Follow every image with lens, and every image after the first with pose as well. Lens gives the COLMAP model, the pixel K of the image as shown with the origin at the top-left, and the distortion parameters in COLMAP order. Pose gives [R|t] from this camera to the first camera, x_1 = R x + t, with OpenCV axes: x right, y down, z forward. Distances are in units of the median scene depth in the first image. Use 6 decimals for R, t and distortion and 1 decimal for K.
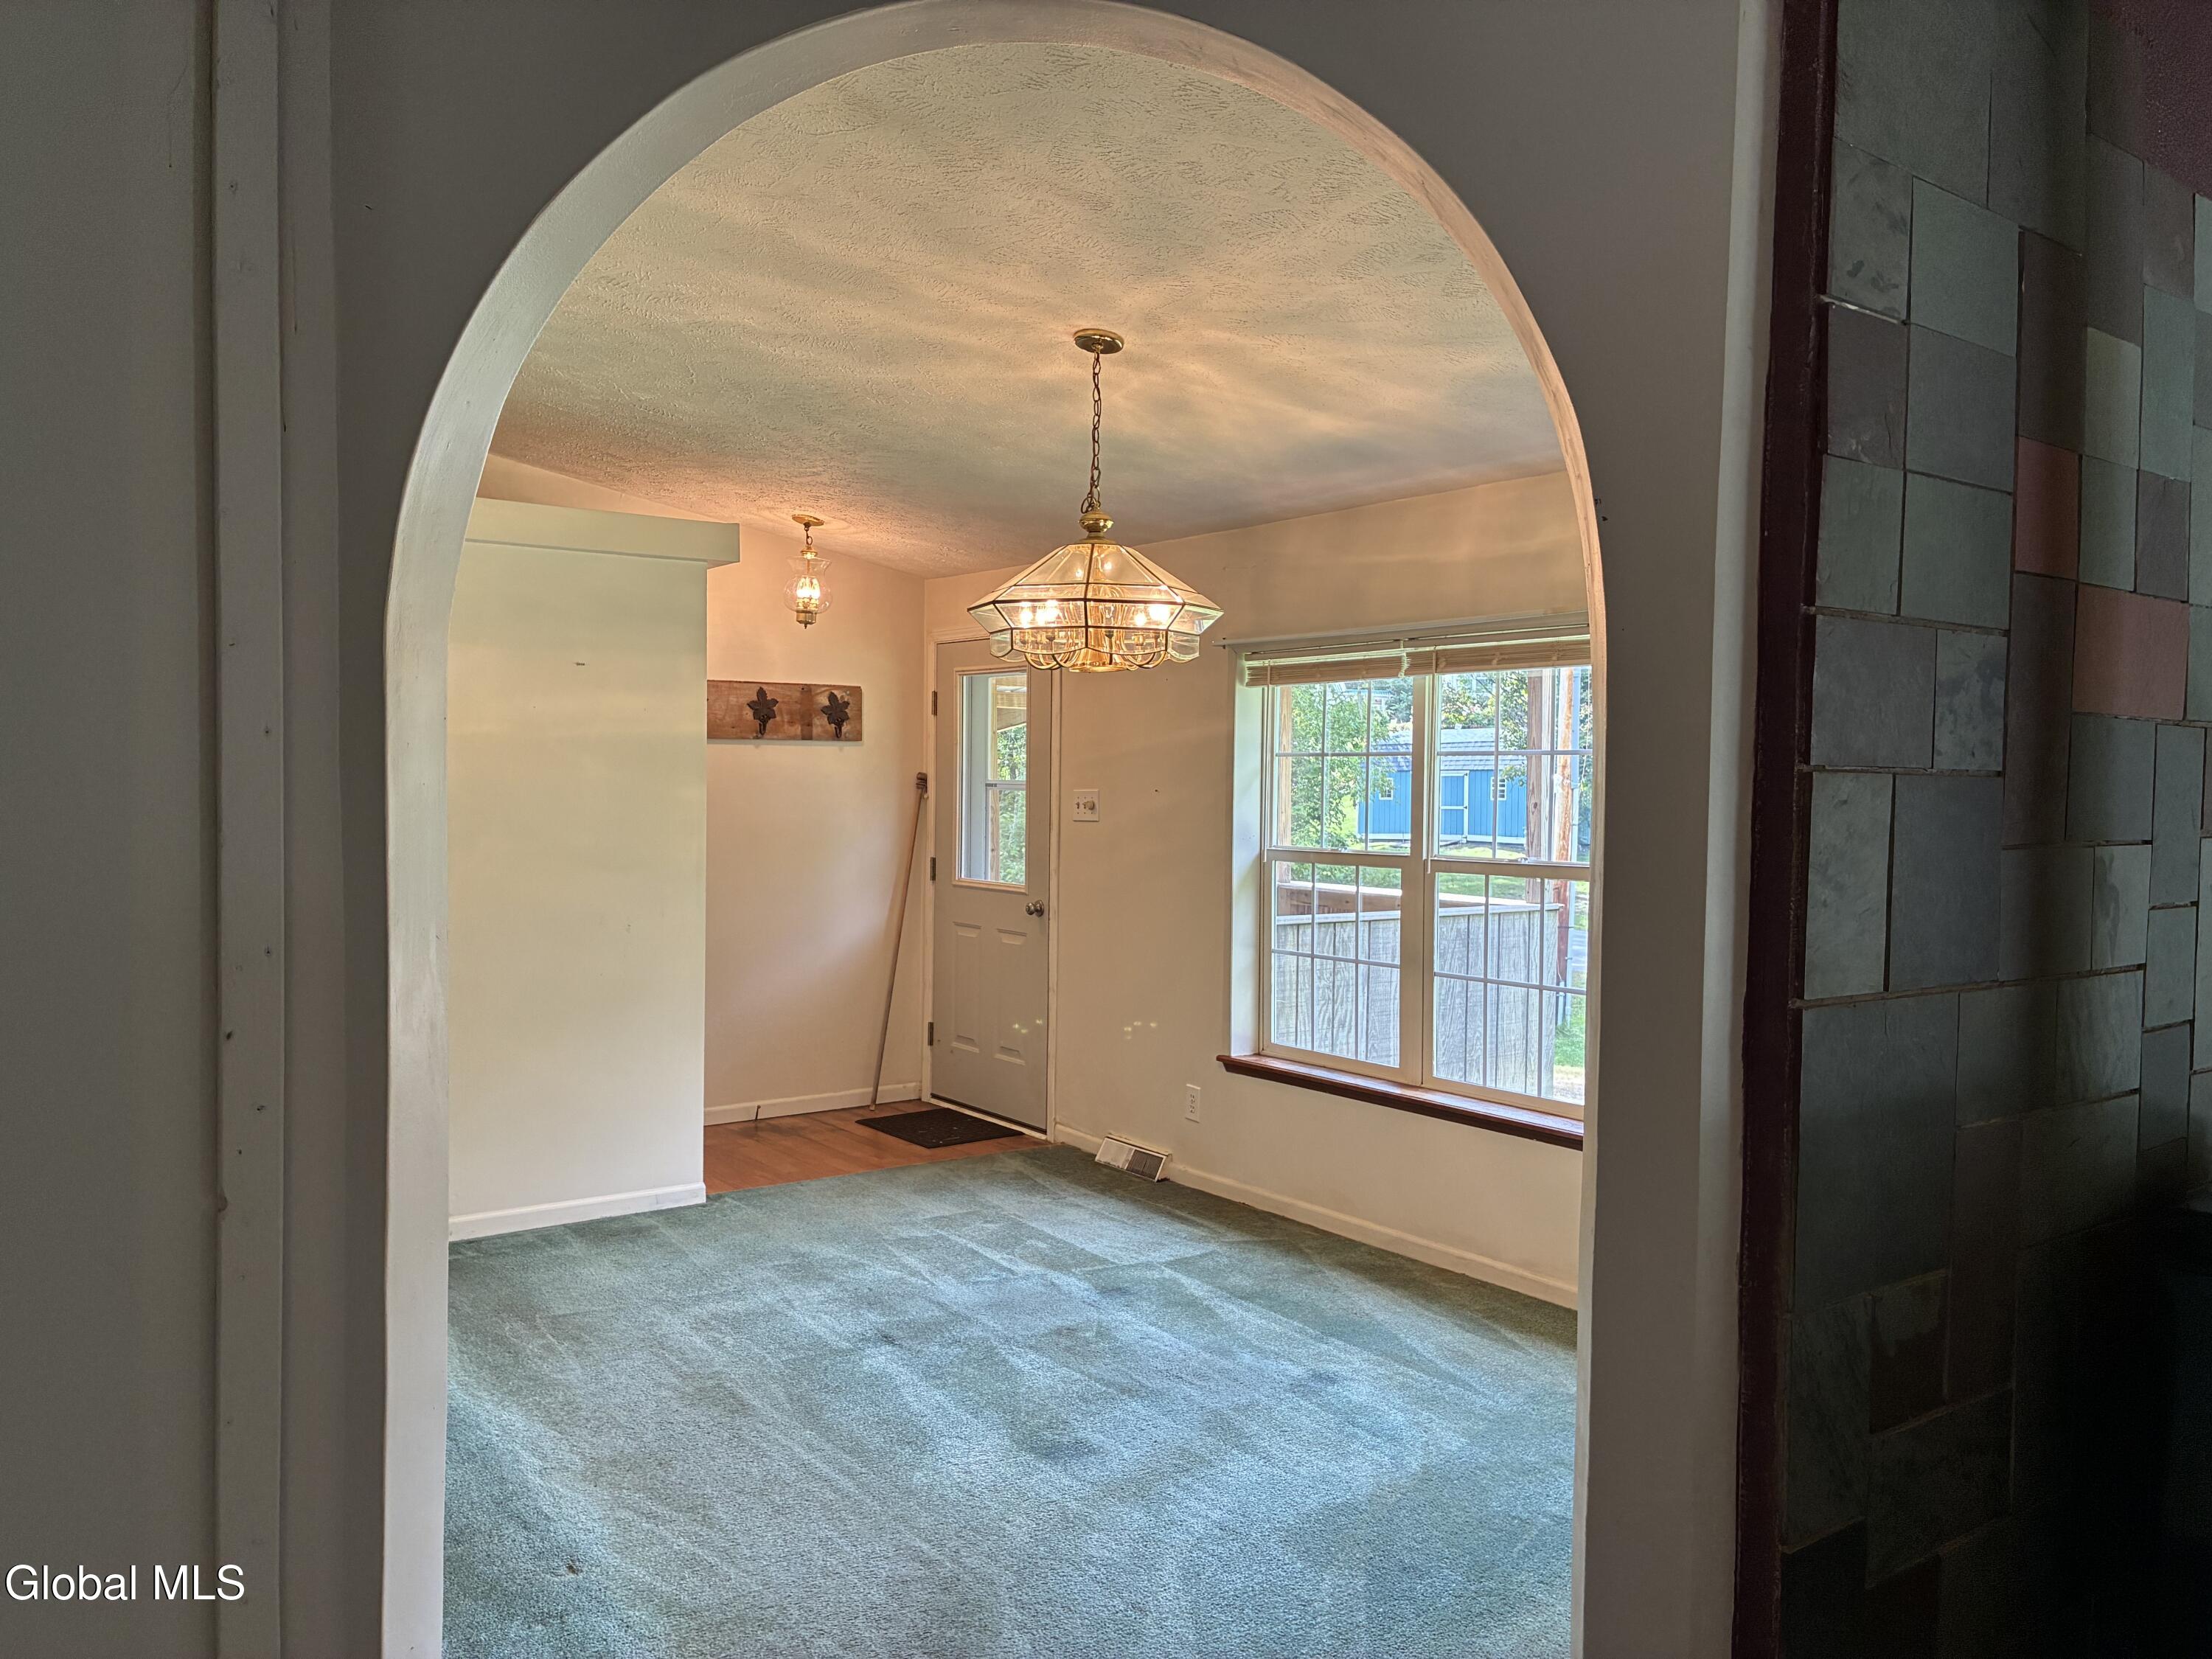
lens RADIAL K [[1674.9, 0, 1103.1], [0, 1674.9, 824.9], [0, 0, 1]] dist [0.031495, -0.017281]
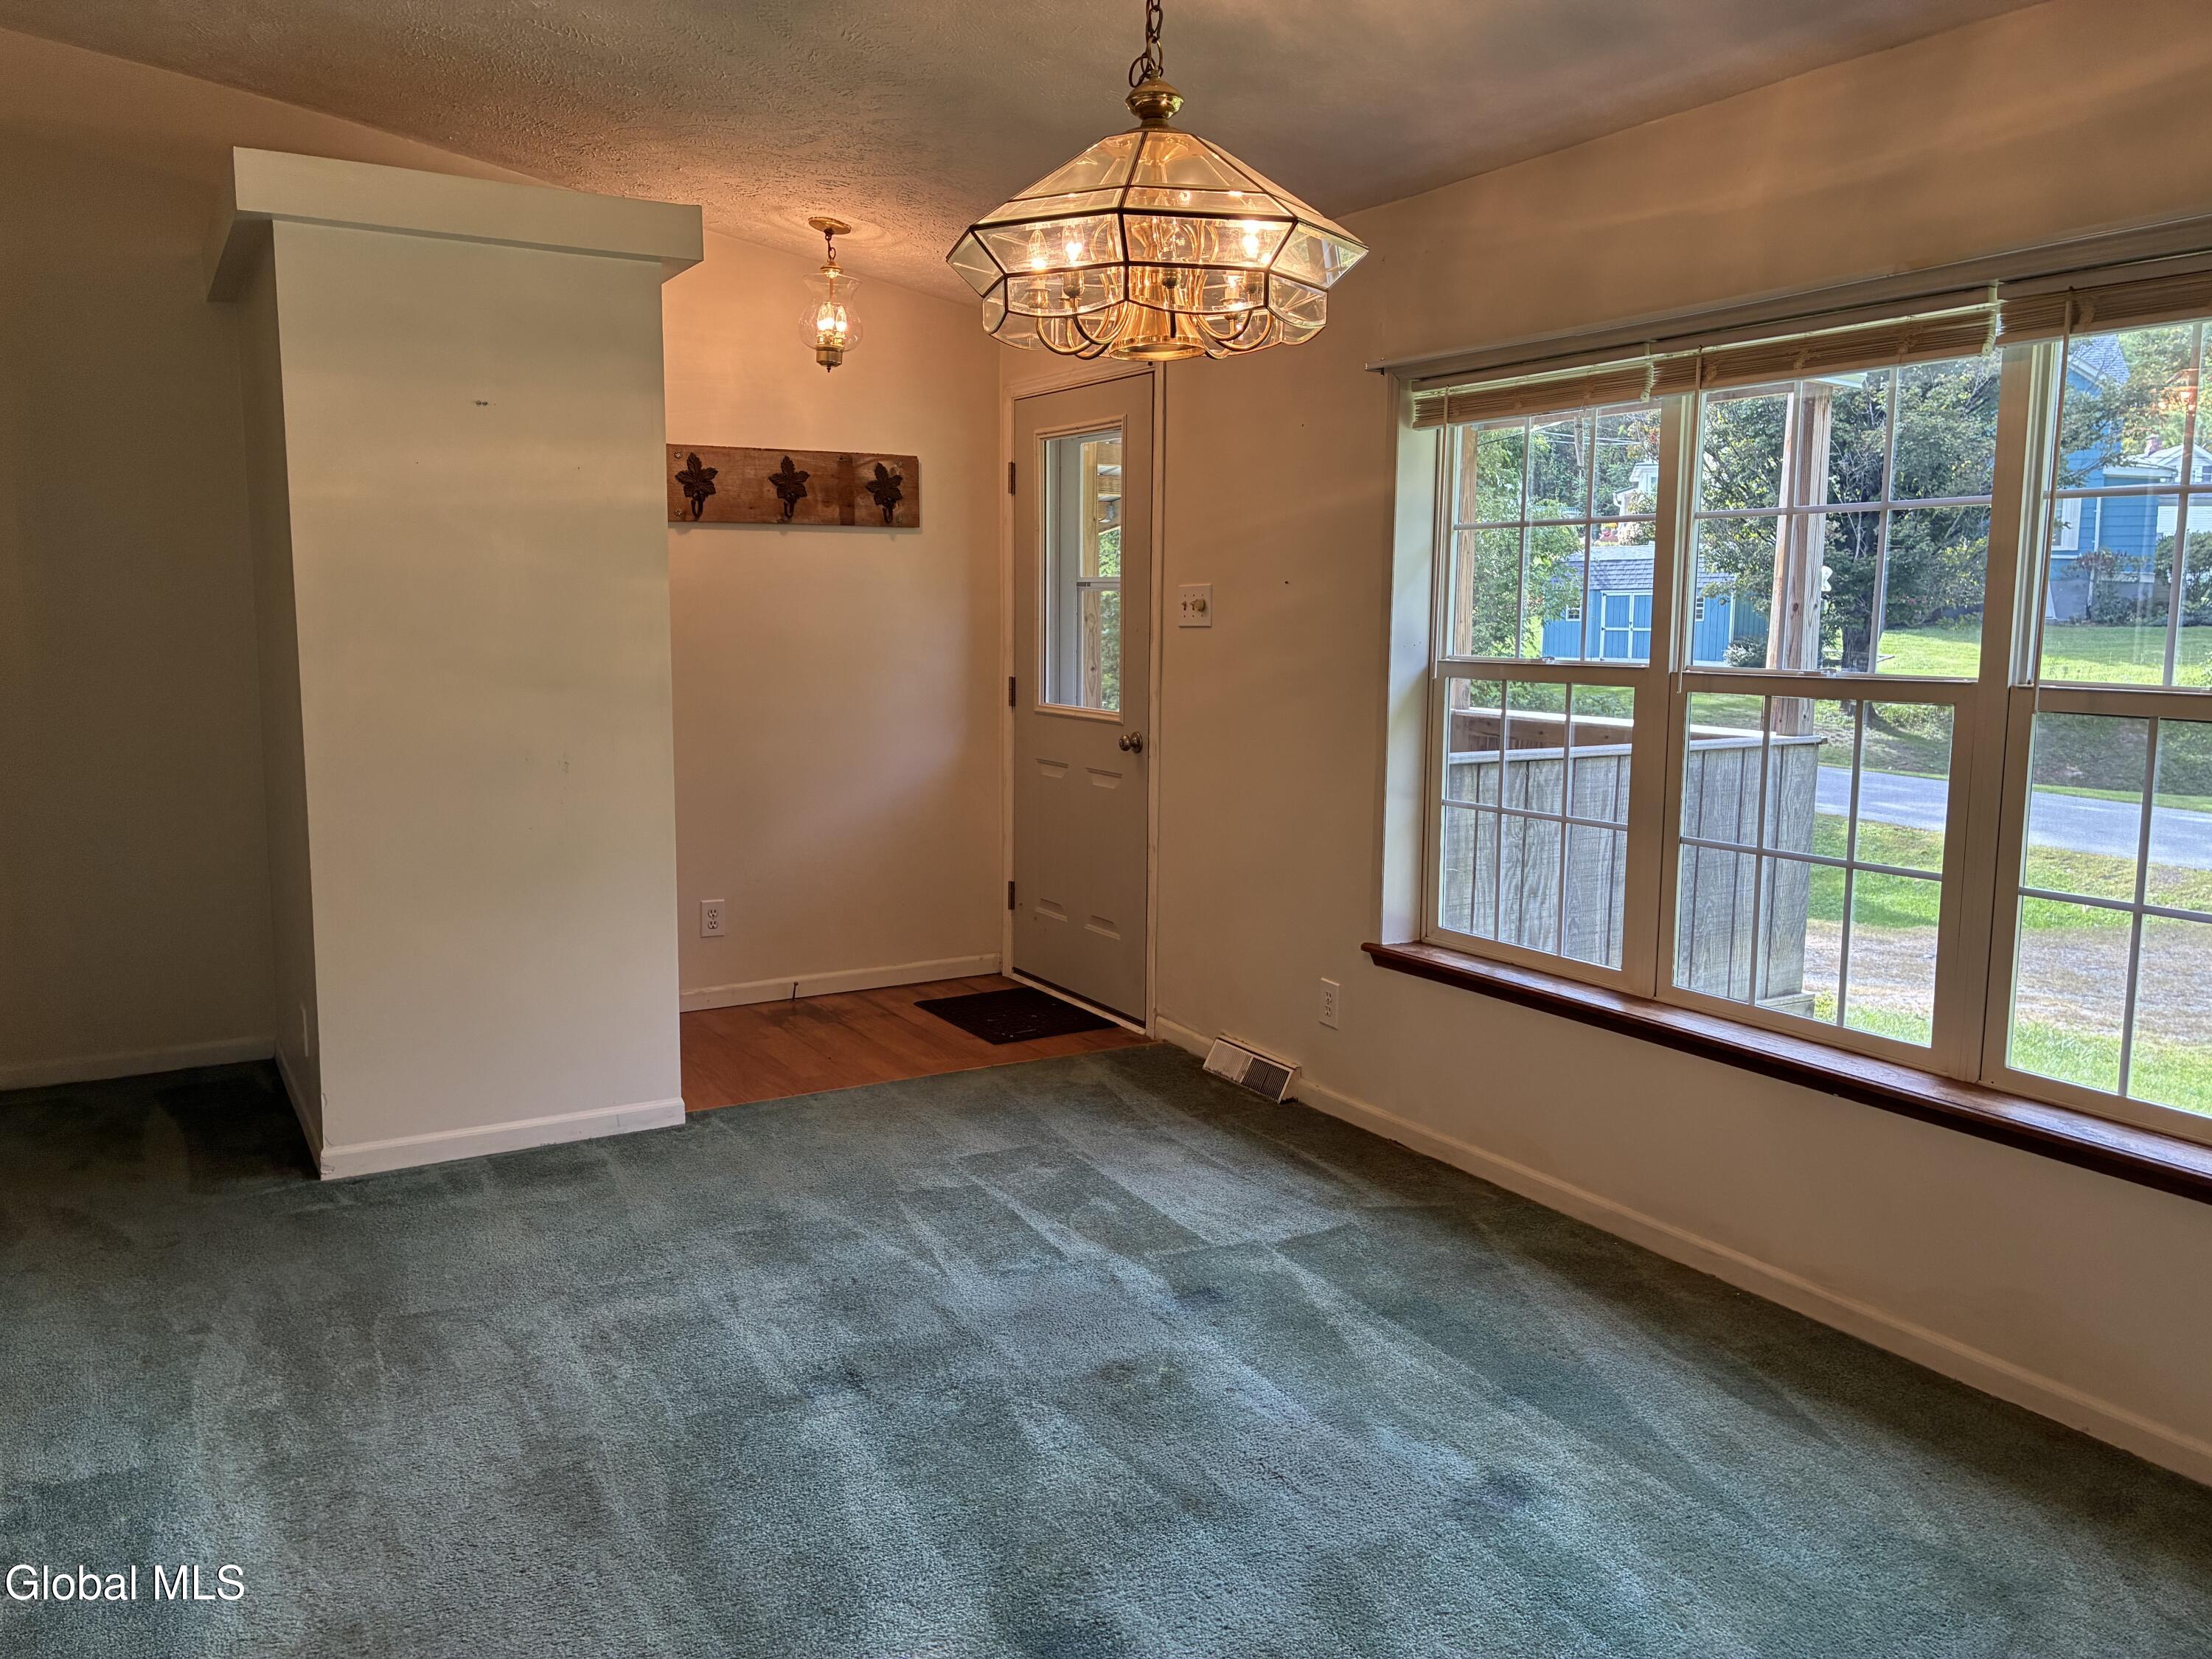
lens RADIAL K [[1674.9, 0, 1104.4], [0, 1674.9, 837.9], [0, 0, 1]] dist [0.031495, -0.017281]
pose [[0.994927, 0.009075, -0.100192, 0.031863], [0.002027, 0.993913, 0.110151, 0.011545], [0.100582, -0.109795, 0.988852, 0.295828]]
